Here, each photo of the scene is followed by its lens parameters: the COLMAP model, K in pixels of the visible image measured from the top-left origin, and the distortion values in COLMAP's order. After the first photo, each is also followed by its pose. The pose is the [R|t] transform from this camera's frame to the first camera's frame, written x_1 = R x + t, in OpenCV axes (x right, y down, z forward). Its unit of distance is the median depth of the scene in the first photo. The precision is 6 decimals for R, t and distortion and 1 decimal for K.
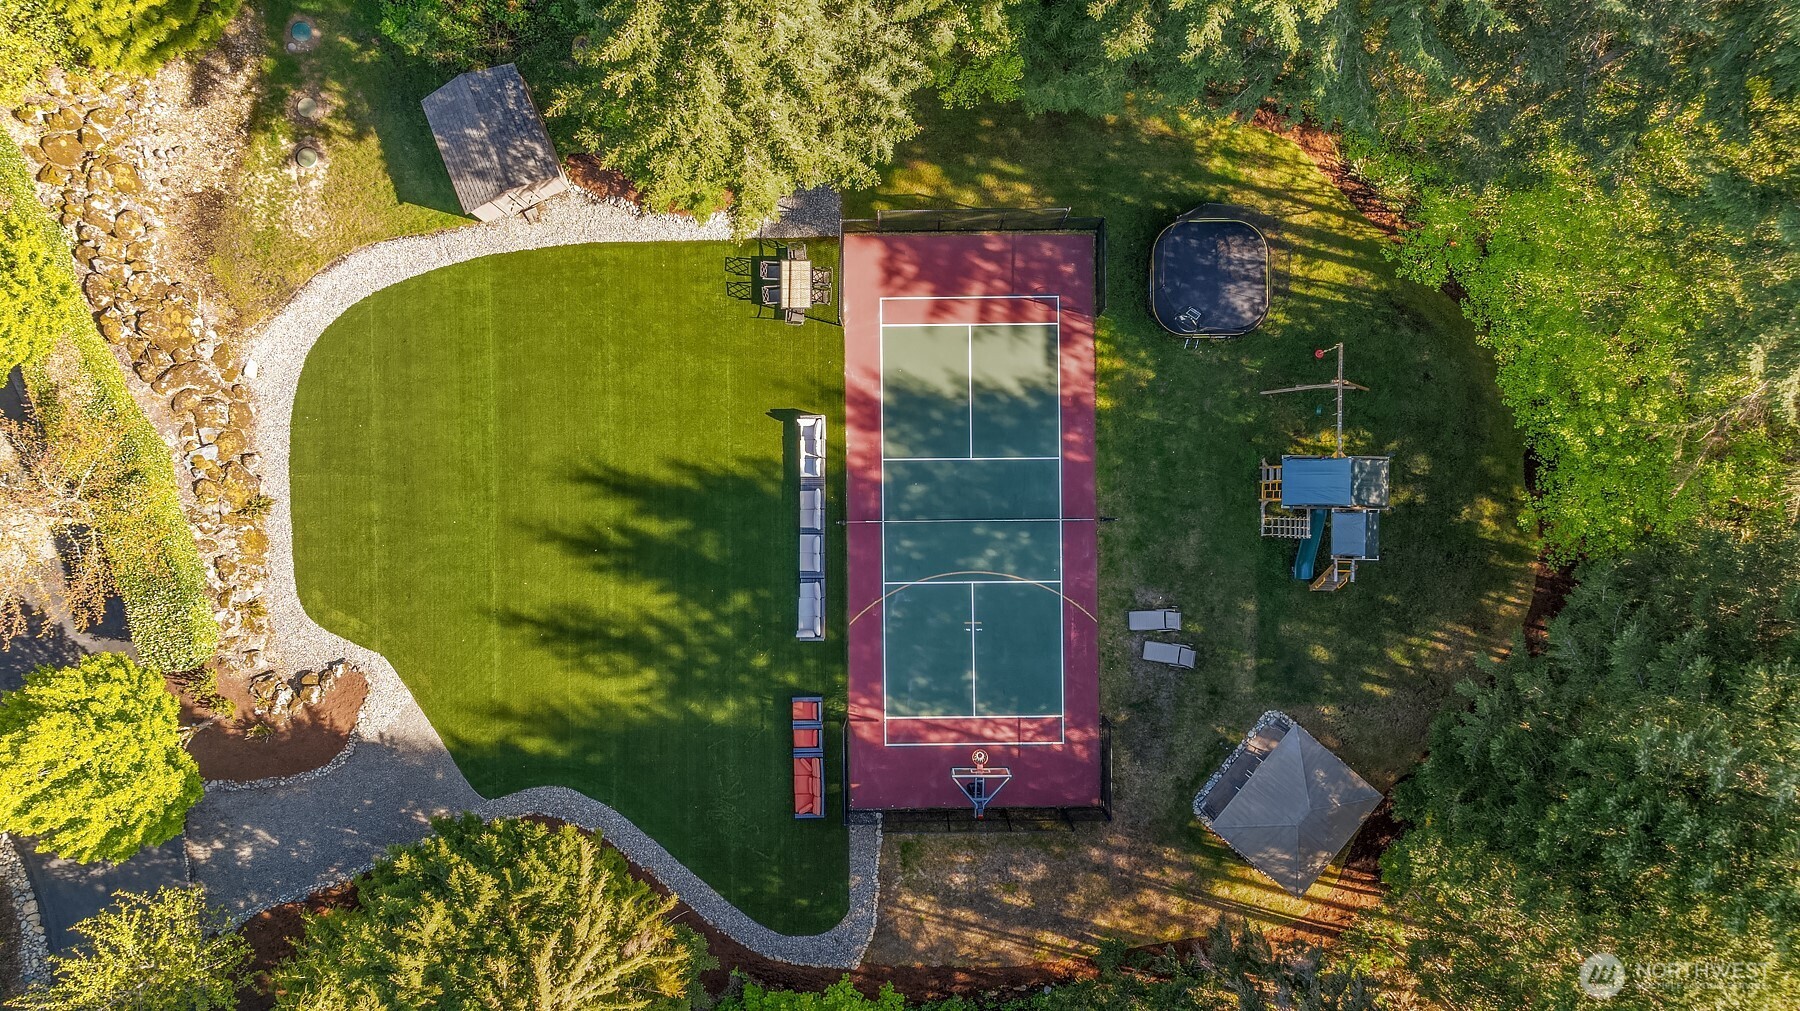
lens RADIAL K [[1274.1, 0, 900.0], [0, 1274.1, 505.5], [0, 0, 1]] dist [-0.010800, 0.000009]
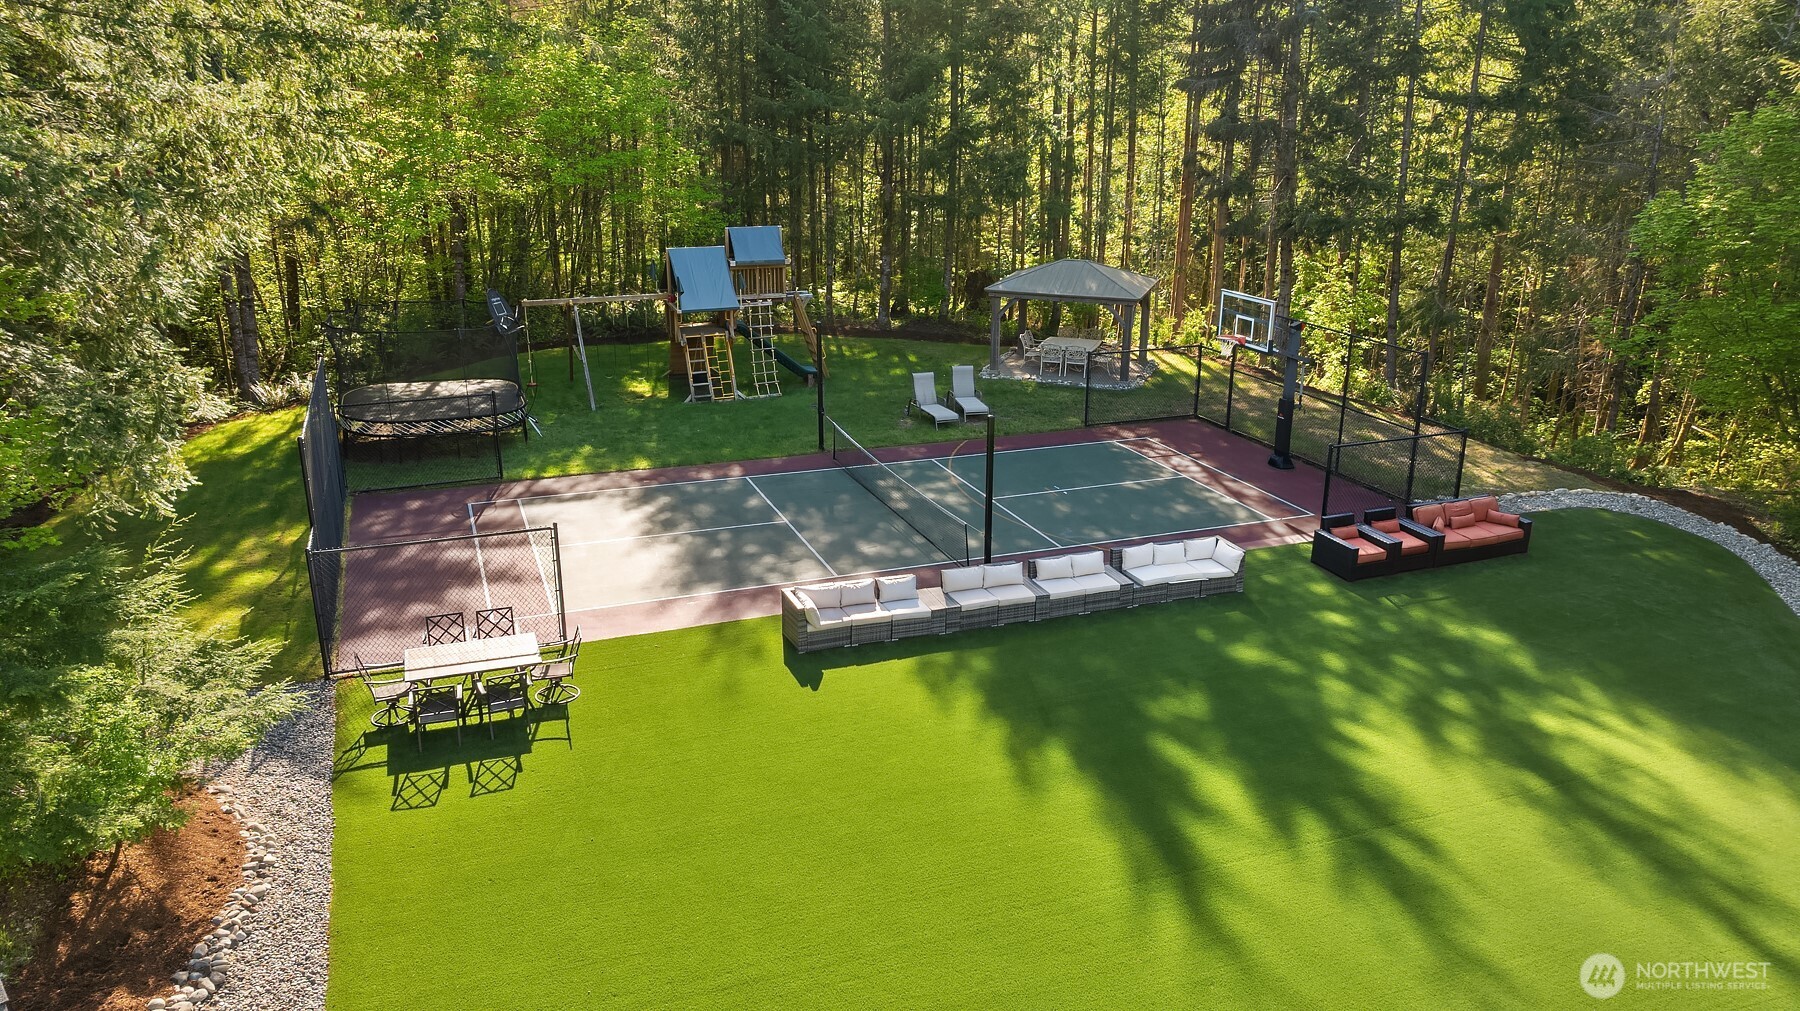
lens RADIAL K [[1274.1, 0, 900.0], [0, 1274.1, 505.5], [0, 0, 1]] dist [-0.010800, 0.000009]
pose [[-0.349609, -0.290418, 0.890747, -0.450275], [0.936396, -0.077268, 0.342333, -0.178029], [-0.030593, 0.953775, 0.298960, 0.826983]]
